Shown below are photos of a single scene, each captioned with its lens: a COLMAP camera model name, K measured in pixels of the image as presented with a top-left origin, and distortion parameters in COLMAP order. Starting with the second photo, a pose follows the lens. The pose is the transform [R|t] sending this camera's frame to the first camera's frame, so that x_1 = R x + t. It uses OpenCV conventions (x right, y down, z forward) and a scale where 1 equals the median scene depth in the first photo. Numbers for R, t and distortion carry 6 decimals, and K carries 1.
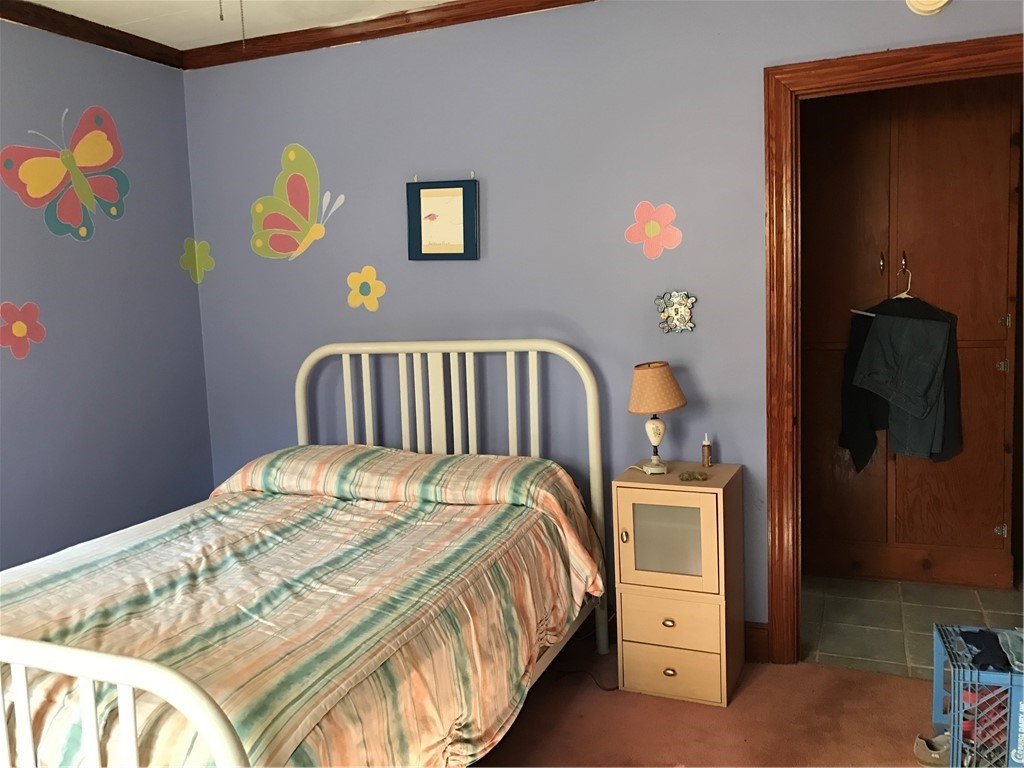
lens RADIAL K [[840.2, 0, 514.6], [0, 840.2, 382.9], [0, 0, 1]] dist [0.020133, -0.010006]
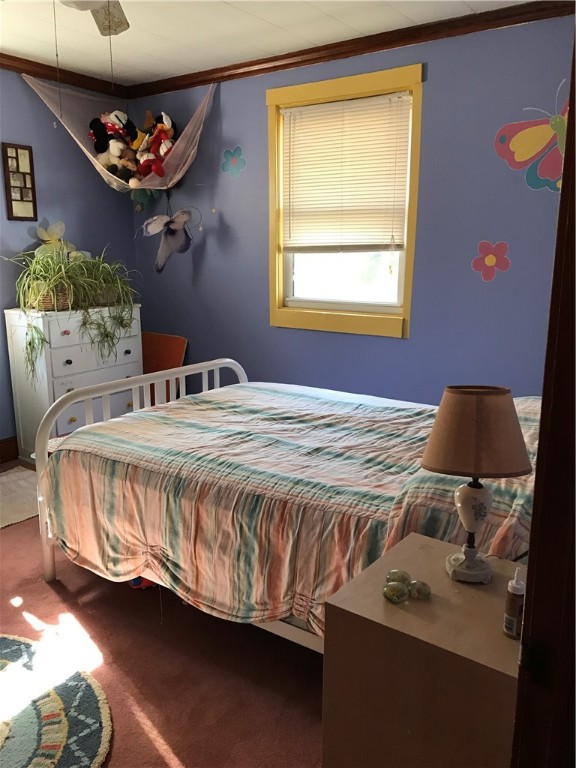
lens RADIAL K [[630.1, 0, 290.5], [0, 630.1, 382.5], [0, 0, 1]] dist [0.020133, -0.010006]
pose [[-0.207950, 0.238617, -0.948588, 0.634607], [-0.108146, 0.958233, 0.264751, -0.130880], [0.972143, 0.157641, -0.173459, 1.037749]]
